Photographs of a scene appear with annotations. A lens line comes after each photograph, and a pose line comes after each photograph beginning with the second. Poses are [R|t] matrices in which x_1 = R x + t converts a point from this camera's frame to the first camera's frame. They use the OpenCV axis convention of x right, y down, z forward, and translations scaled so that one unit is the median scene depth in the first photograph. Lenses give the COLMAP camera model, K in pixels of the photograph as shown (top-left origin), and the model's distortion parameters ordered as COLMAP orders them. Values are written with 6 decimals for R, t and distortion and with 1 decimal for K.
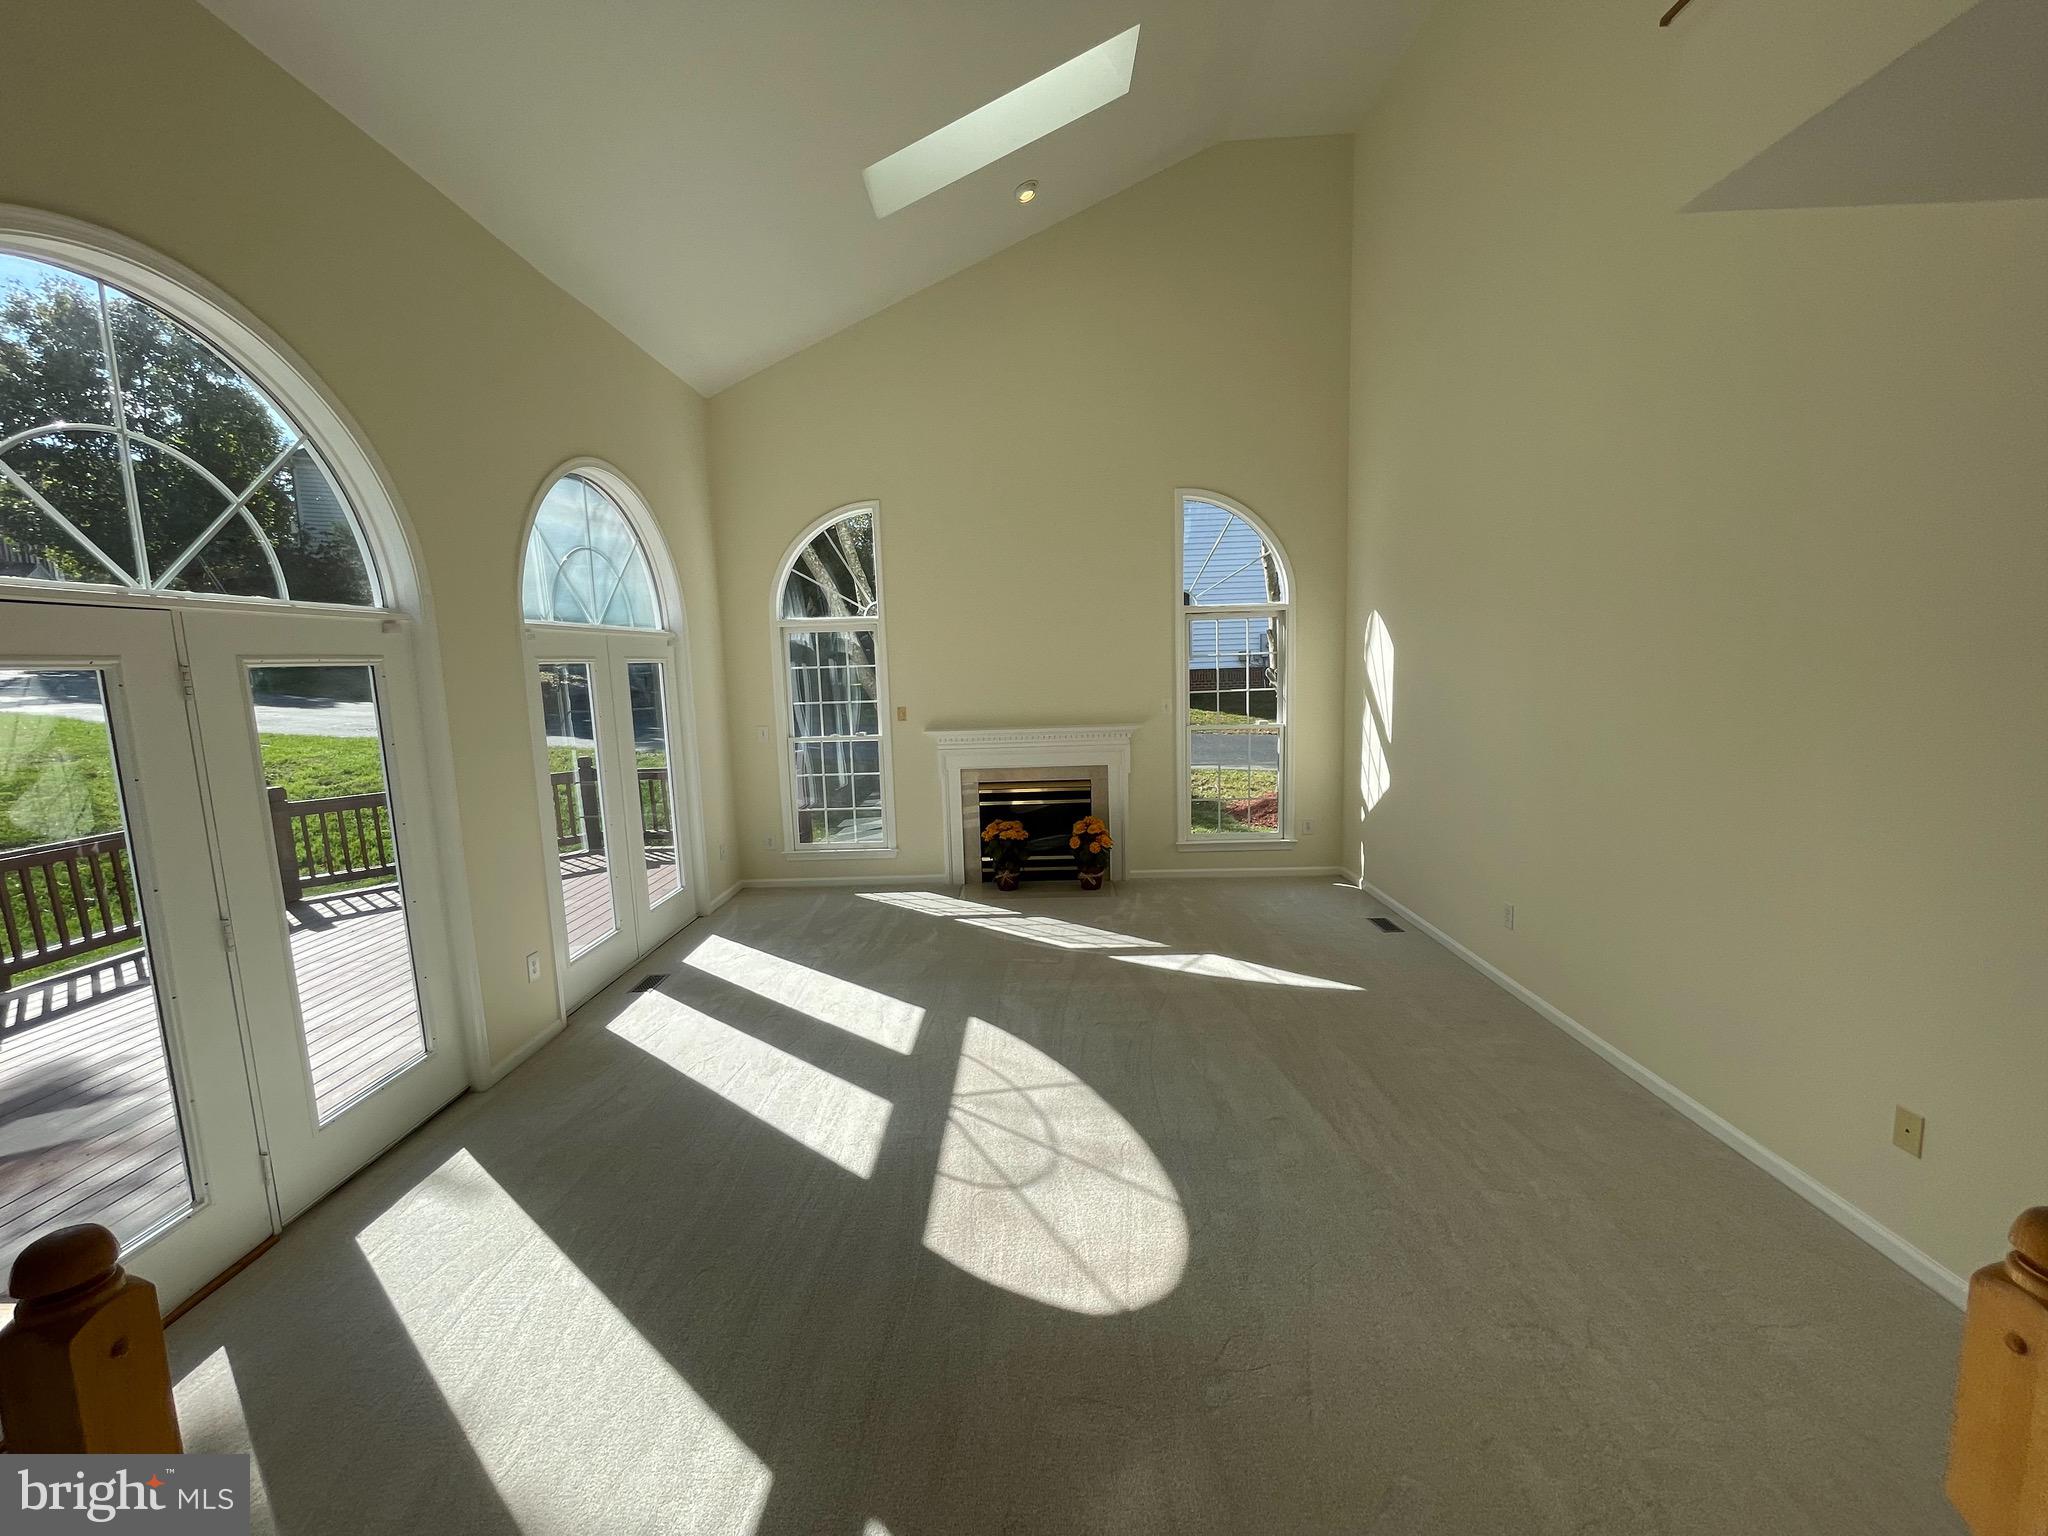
lens RADIAL K [[826.8, 0, 1001.7], [0, 826.8, 769.8], [0, 0, 1]] dist [-0.002183, -0.000046]
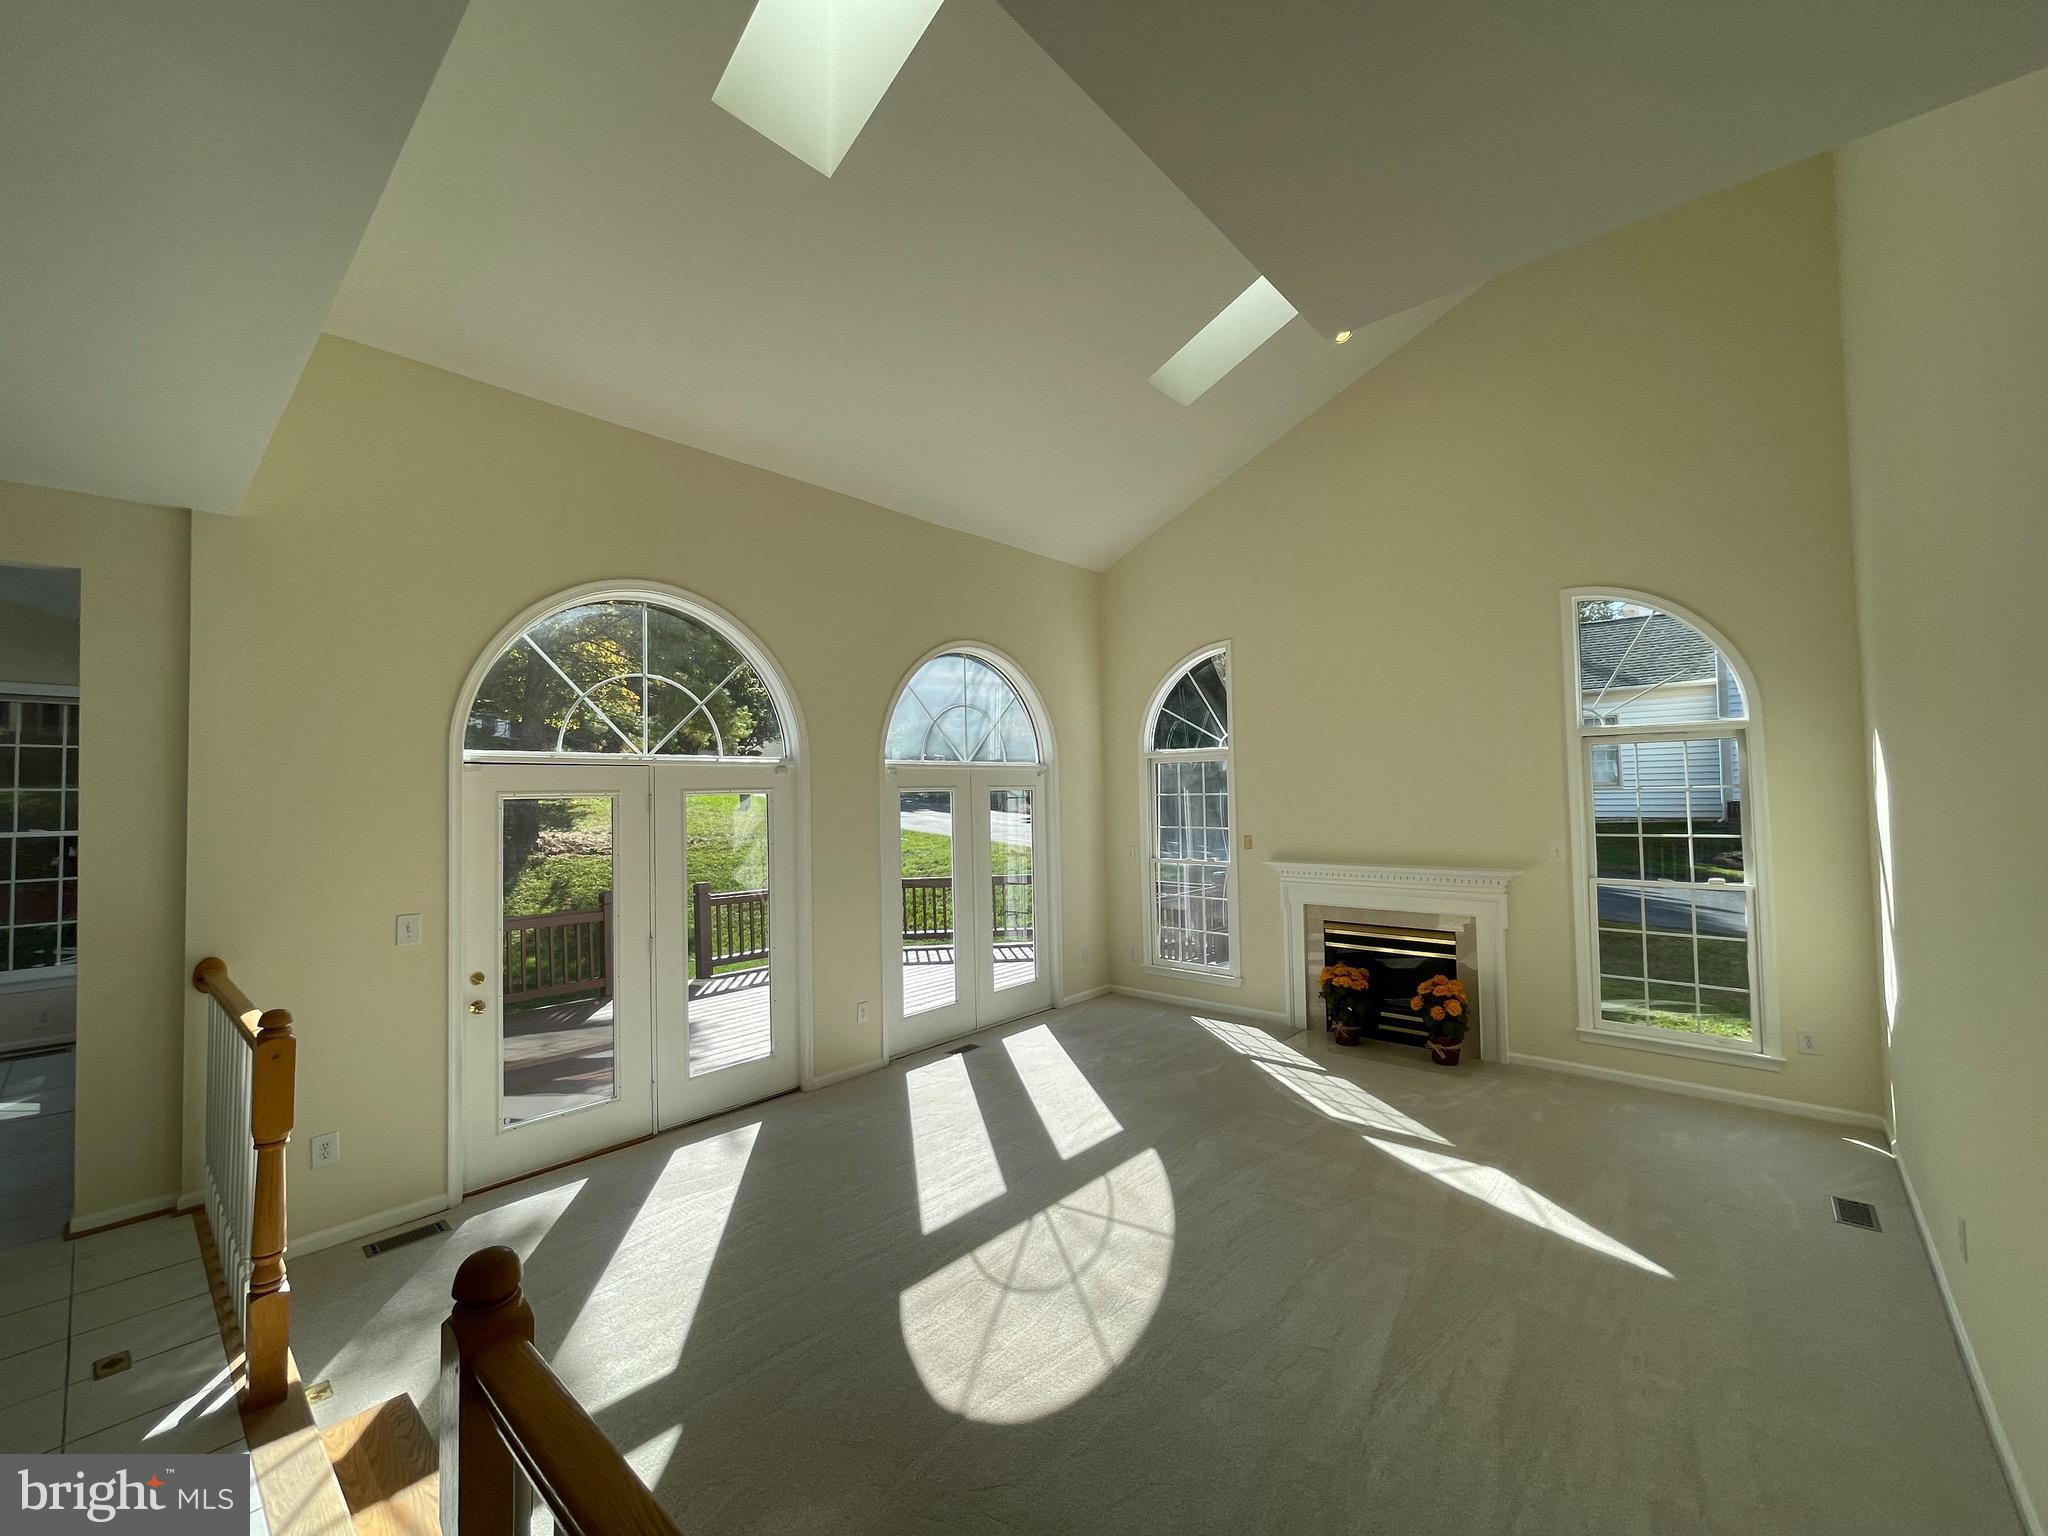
lens RADIAL K [[824.7, 0, 999.8], [0, 824.7, 760.5], [0, 0, 1]] dist [-0.006691, -0.000269]
pose [[0.760765, -0.008691, -0.648970, 0.385885], [-0.089929, 0.988854, -0.118663, -0.025622], [0.642767, 0.148636, 0.751504, 0.046745]]
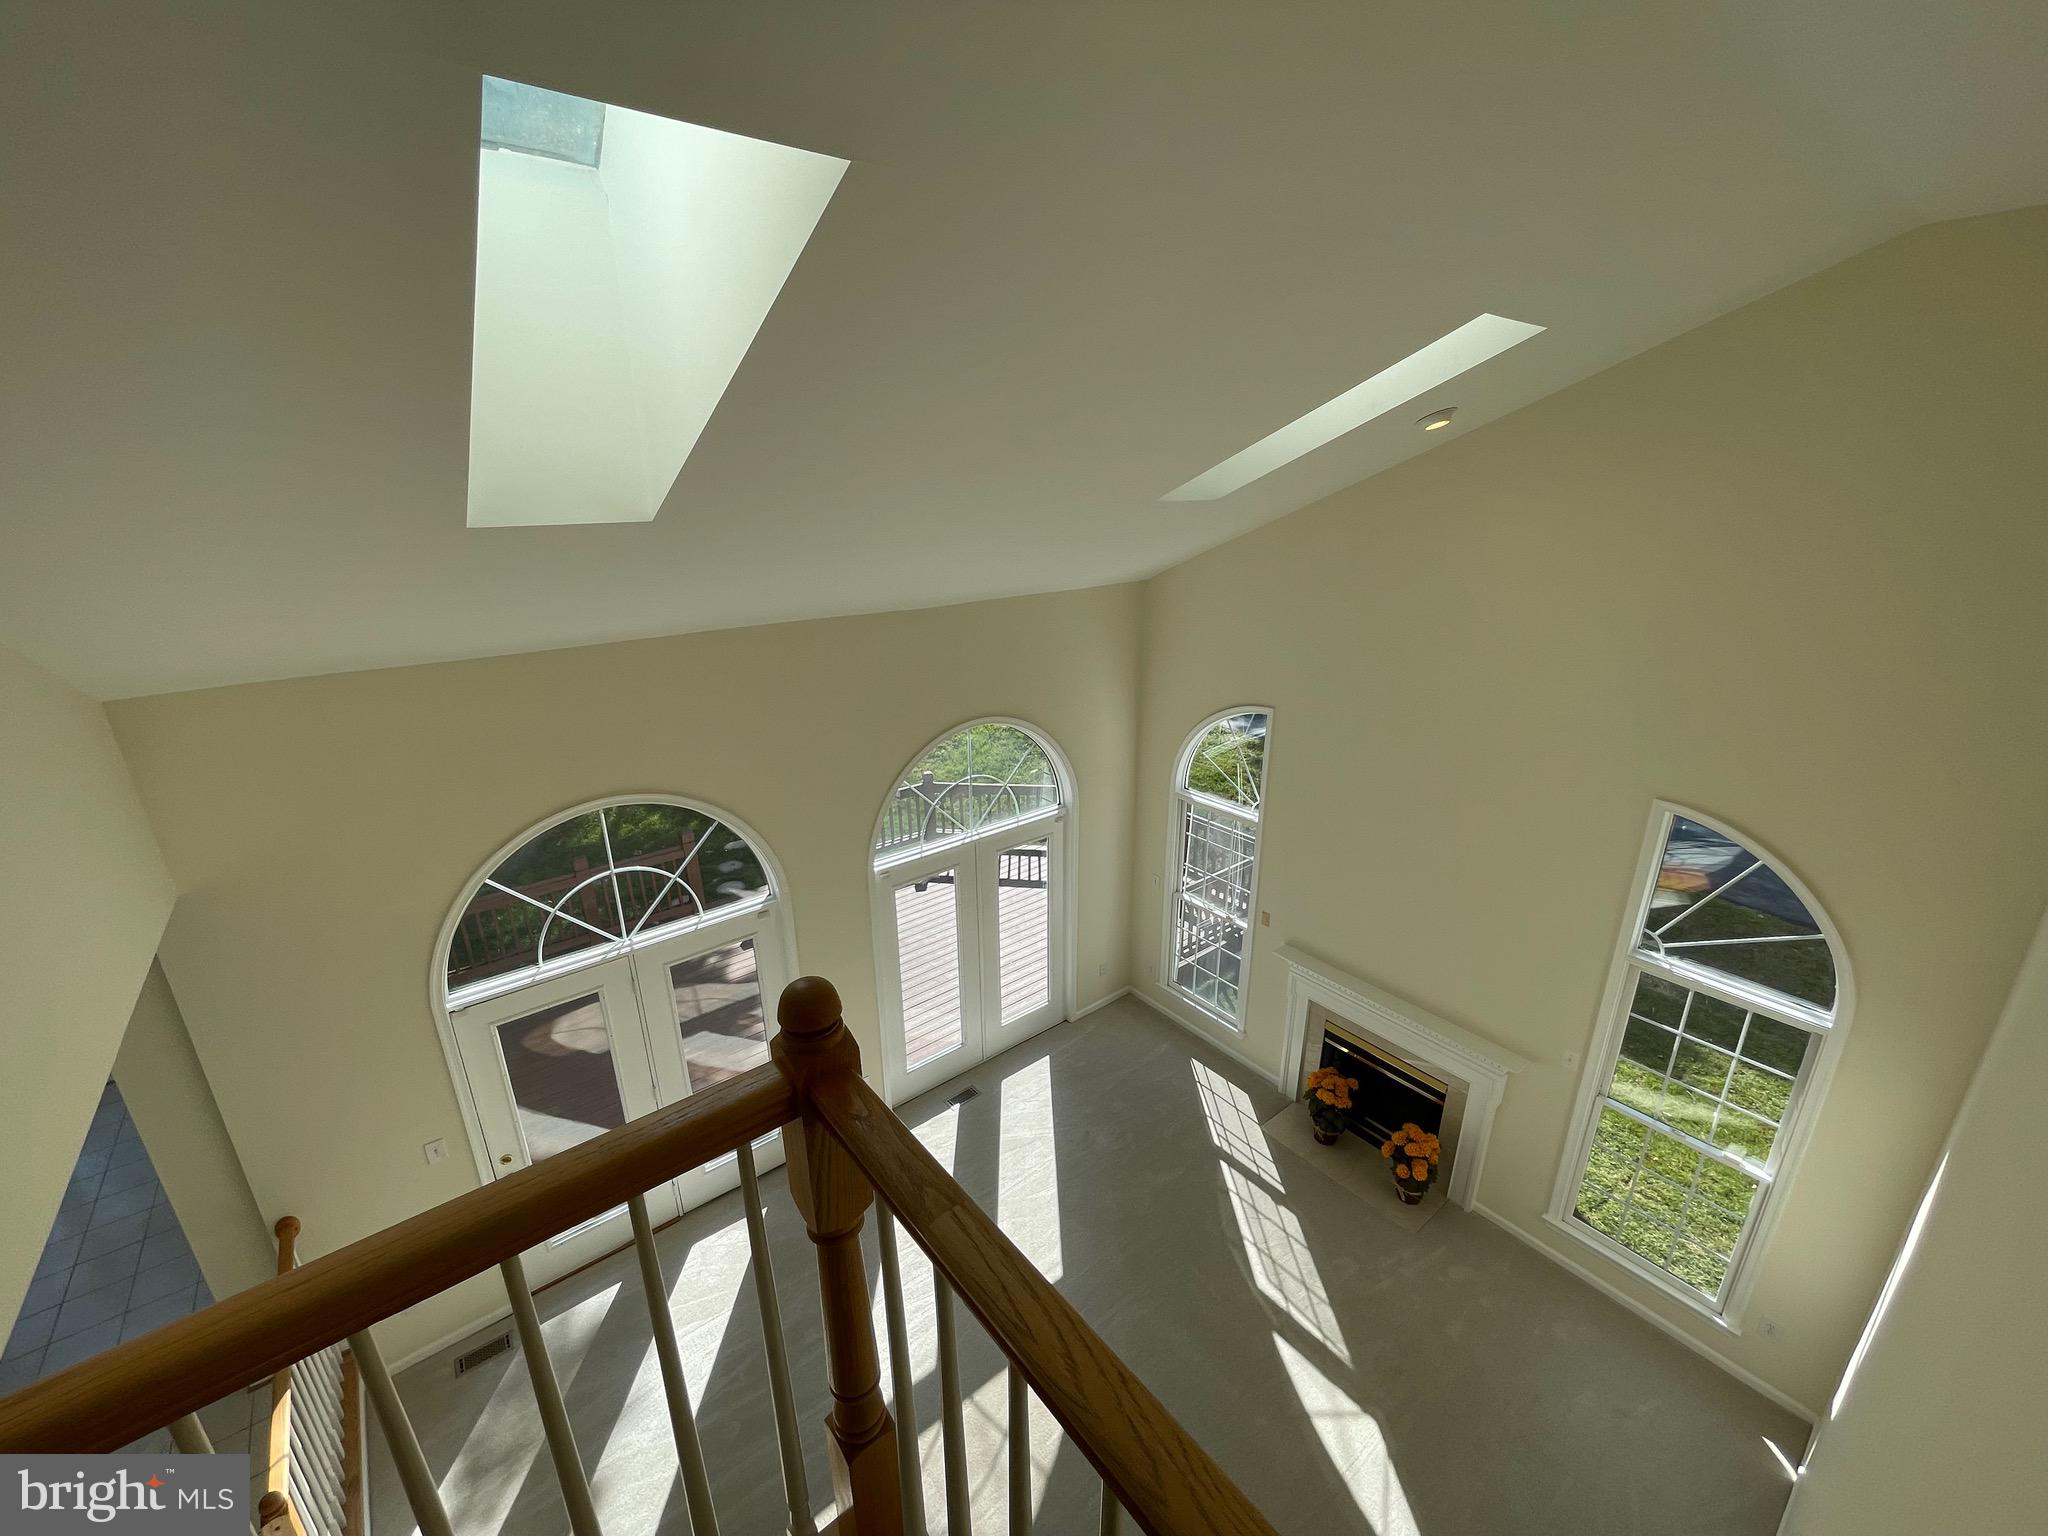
lens RADIAL K [[826.8, 0, 1001.7], [0, 826.8, 769.8], [0, 0, 1]] dist [-0.002183, -0.000046]
pose [[0.643298, 0.269183, -0.716734, 0.416673], [-0.104742, 0.958295, 0.265895, -0.586582], [0.758417, -0.095977, 0.644664, 0.205496]]
